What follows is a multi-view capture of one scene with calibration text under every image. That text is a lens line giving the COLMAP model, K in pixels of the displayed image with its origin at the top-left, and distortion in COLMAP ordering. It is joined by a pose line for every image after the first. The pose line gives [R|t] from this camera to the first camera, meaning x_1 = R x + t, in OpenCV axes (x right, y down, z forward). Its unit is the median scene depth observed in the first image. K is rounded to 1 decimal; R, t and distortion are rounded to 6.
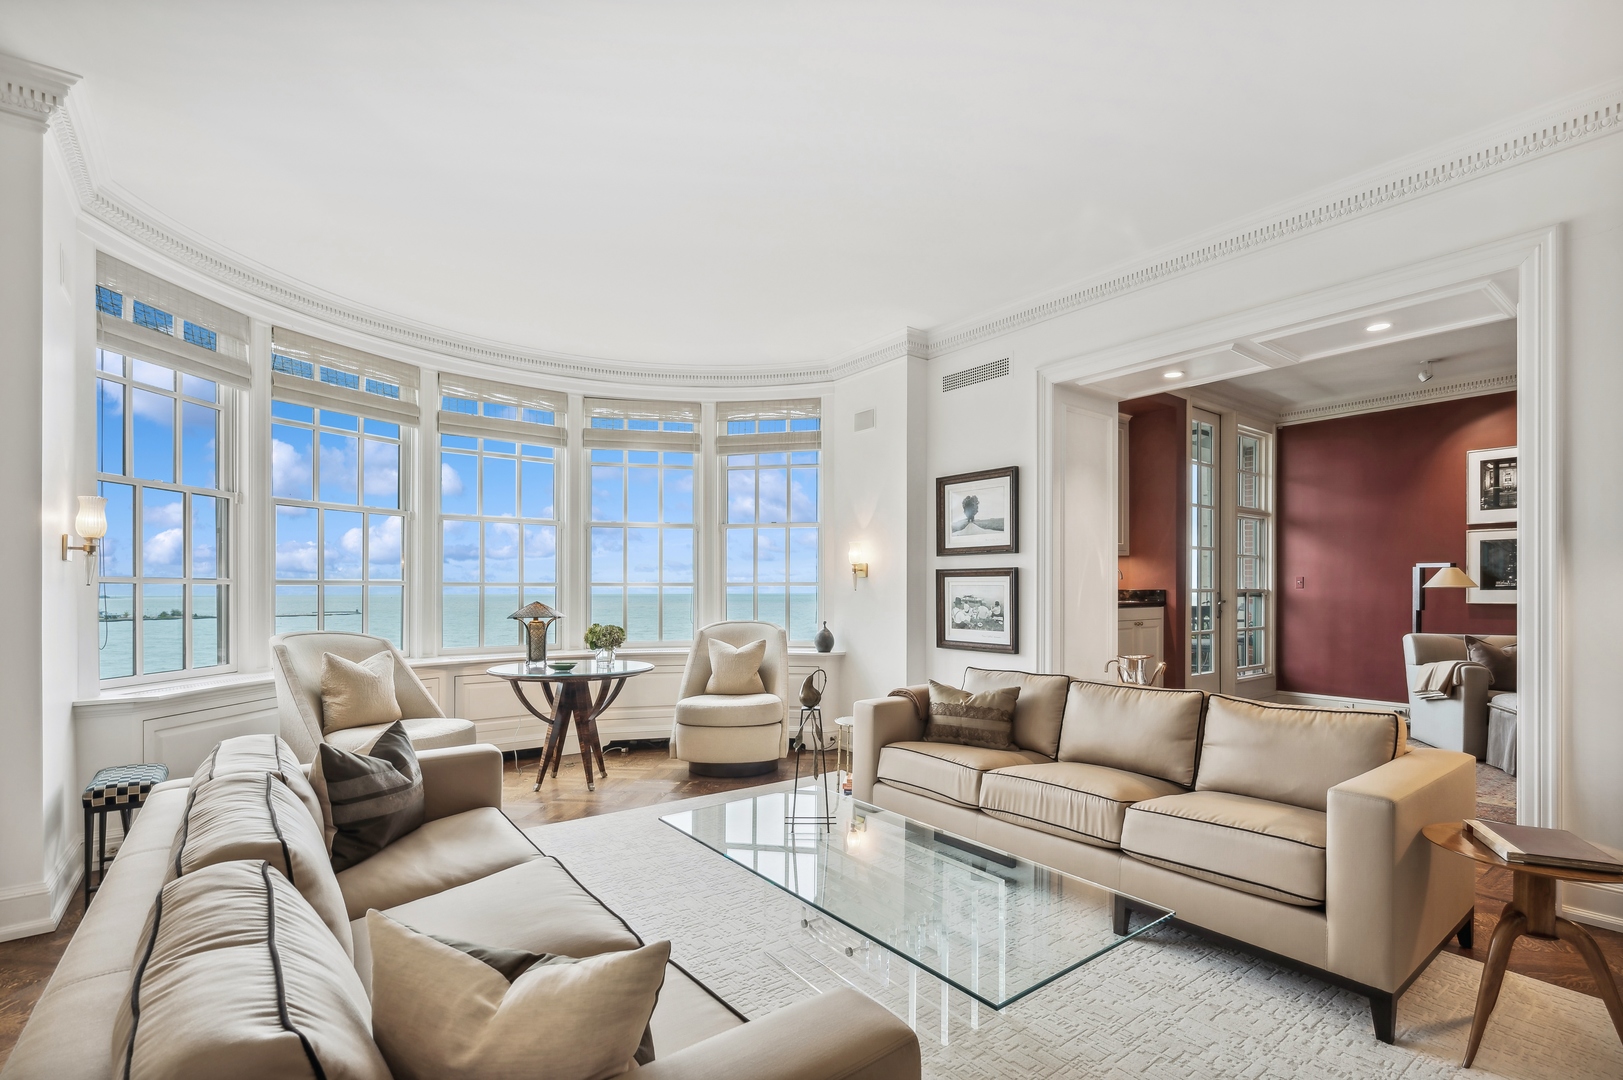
lens RADIAL K [[743.9, 0, 810.8], [0, 743.9, 589.0], [0, 0, 1]] dist [0.002566, 0.000198]
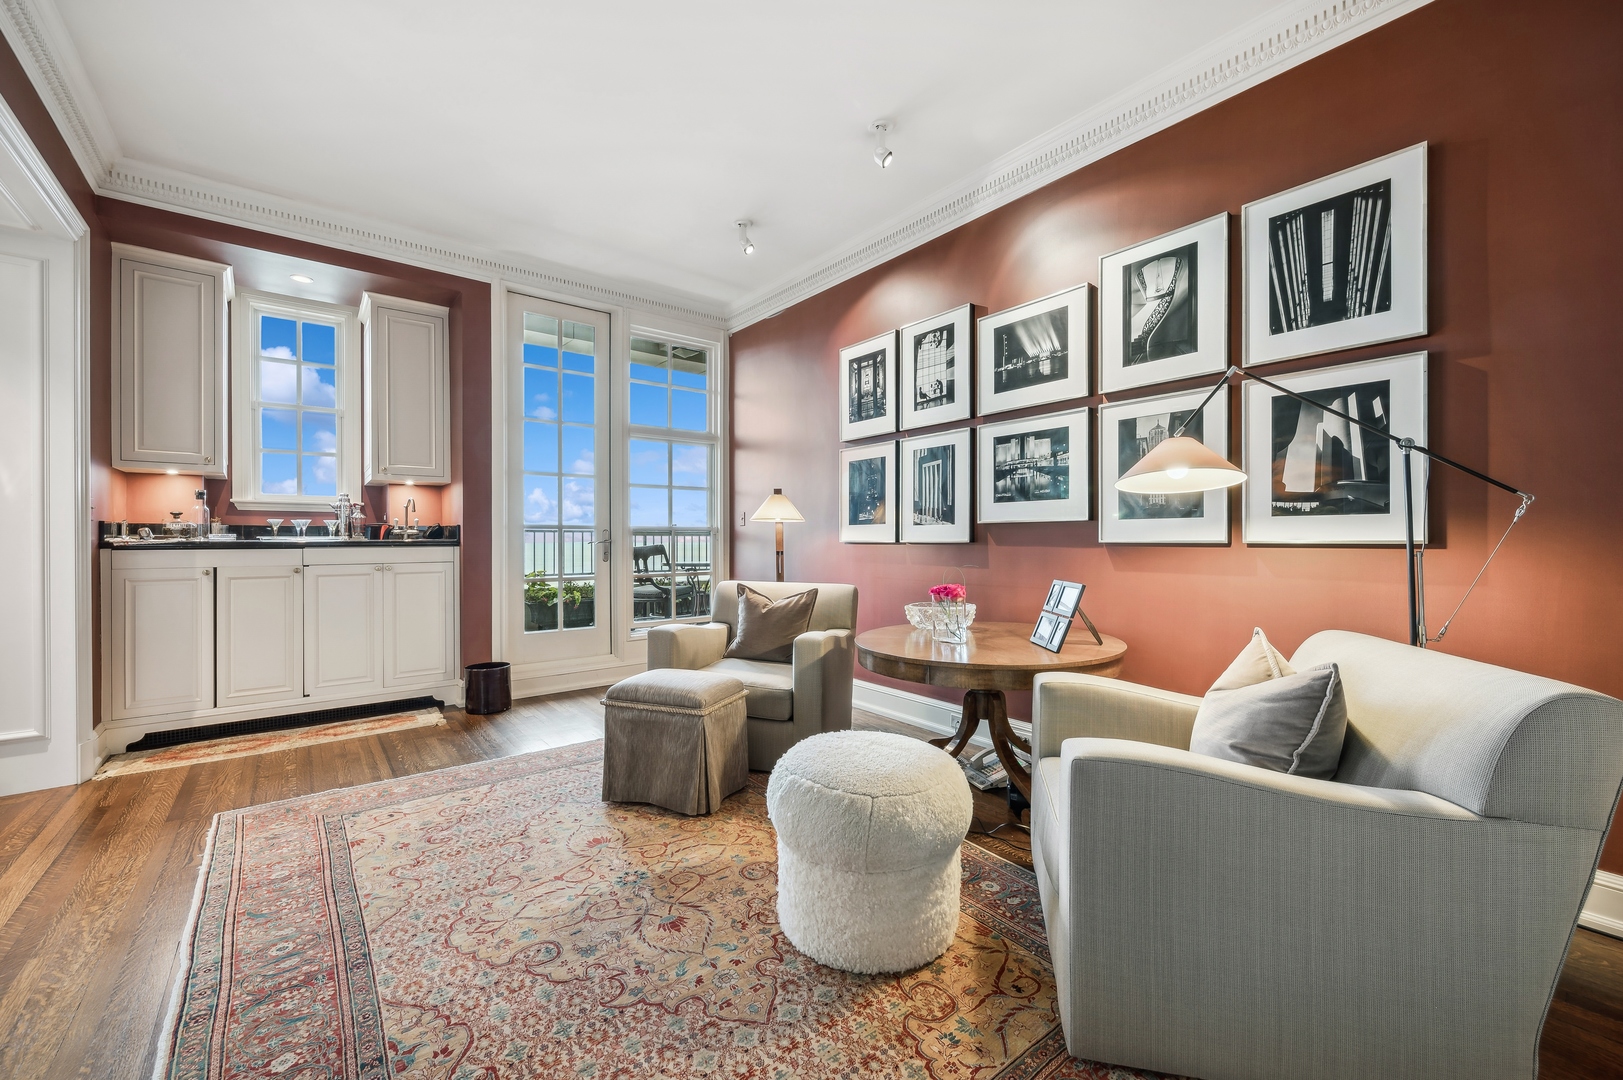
lens RADIAL K [[647.1, 0, 811.2], [0, 647.1, 568.1], [0, 0, 1]] dist [0.000847, 0.000071]
pose [[0.999911, -0.006519, 0.011680, 1.052174], [0.005990, 0.998979, 0.044786, 0.022743], [-0.011960, -0.044712, 0.998928, 0.373936]]
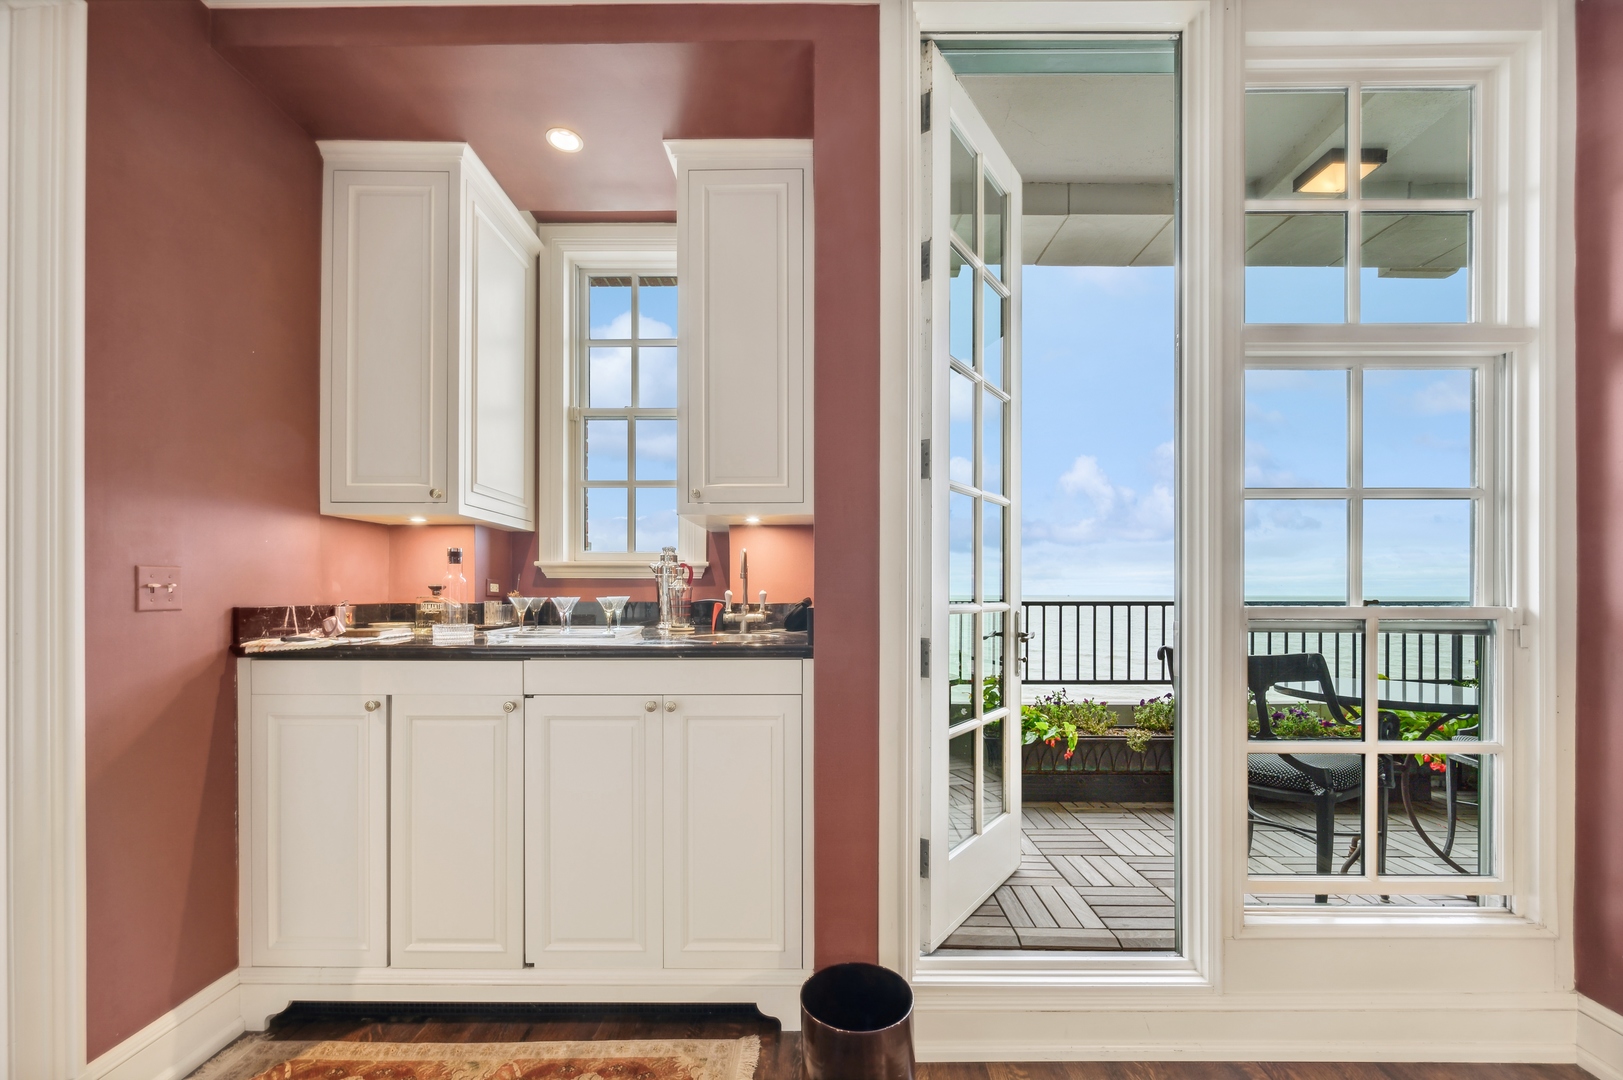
lens RADIAL K [[647.1, 0, 811.2], [0, 647.1, 568.1], [0, 0, 1]] dist [0.000847, 0.000071]
pose [[0.781894, -0.029024, -0.622736, 0.818206], [0.002271, 0.999042, -0.043711, -0.004802], [0.623408, 0.032763, 0.781210, 0.956946]]
